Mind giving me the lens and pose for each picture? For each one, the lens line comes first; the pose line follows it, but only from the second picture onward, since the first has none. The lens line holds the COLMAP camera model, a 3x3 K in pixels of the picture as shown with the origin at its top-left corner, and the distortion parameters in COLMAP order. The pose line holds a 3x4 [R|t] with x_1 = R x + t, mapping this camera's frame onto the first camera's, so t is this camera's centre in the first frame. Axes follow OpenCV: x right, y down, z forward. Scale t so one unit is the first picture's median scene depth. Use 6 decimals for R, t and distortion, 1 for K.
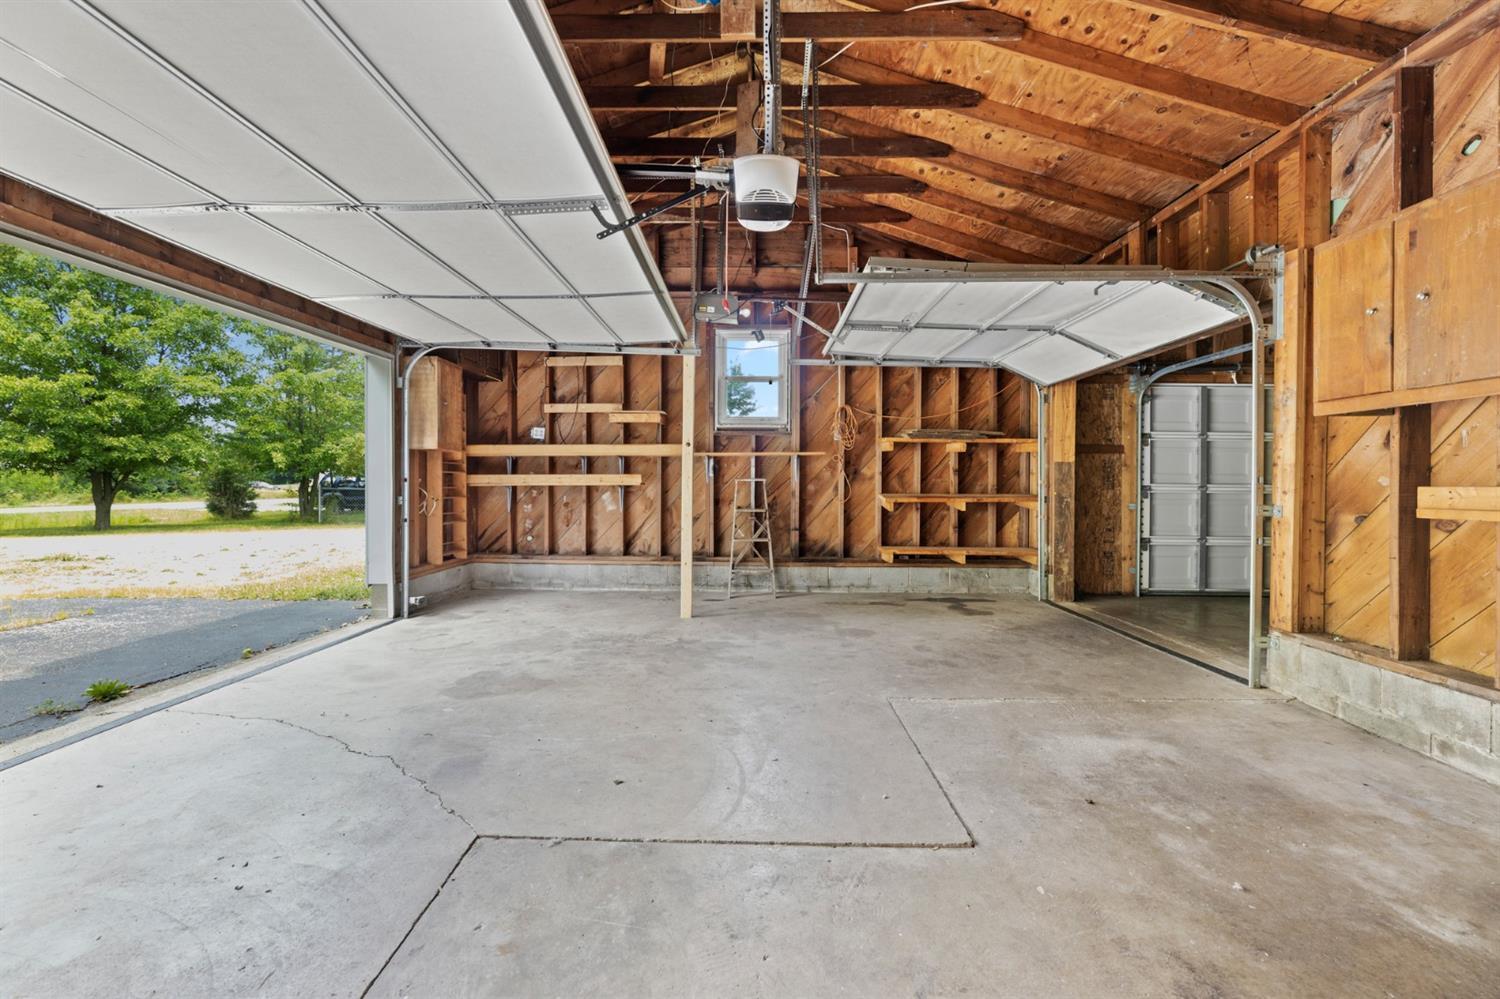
lens RADIAL K [[606.7, 0, 754.6], [0, 606.7, 500.2], [0, 0, 1]] dist [-0.002092, -0.000555]
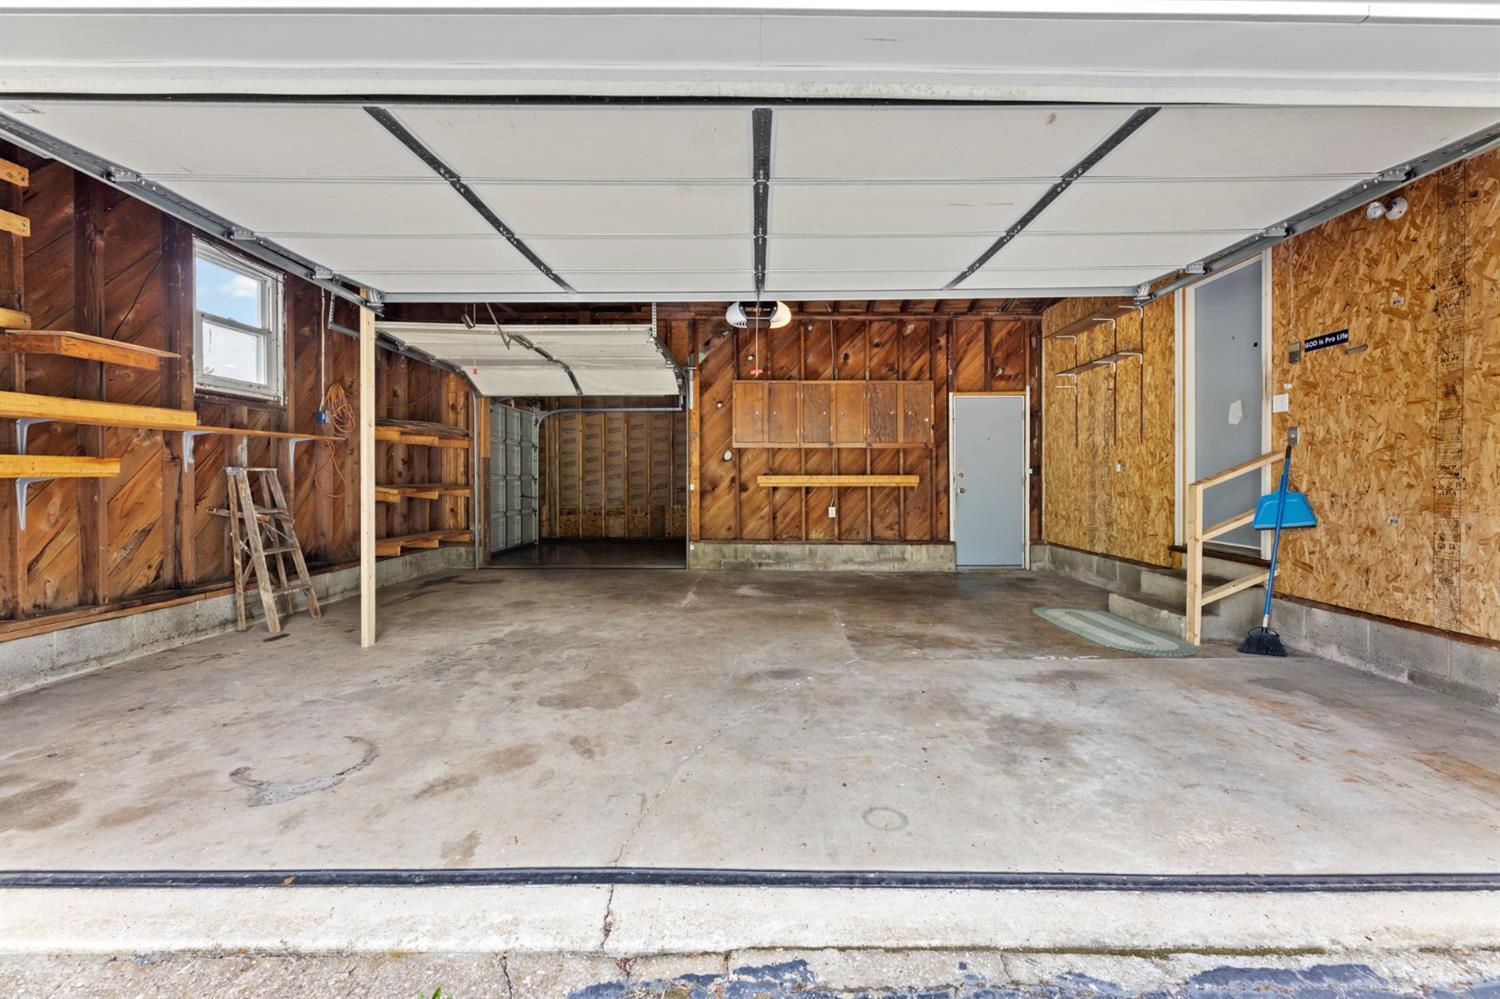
lens RADIAL K [[606.7, 0, 754.6], [0, 606.7, 500.2], [0, 0, 1]] dist [-0.002092, -0.000555]
pose [[0.013886, -0.043614, 0.998952, -1.287014], [0.026041, 0.998725, 0.043242, -0.022043], [-0.999564, 0.025413, 0.015004, 0.705341]]
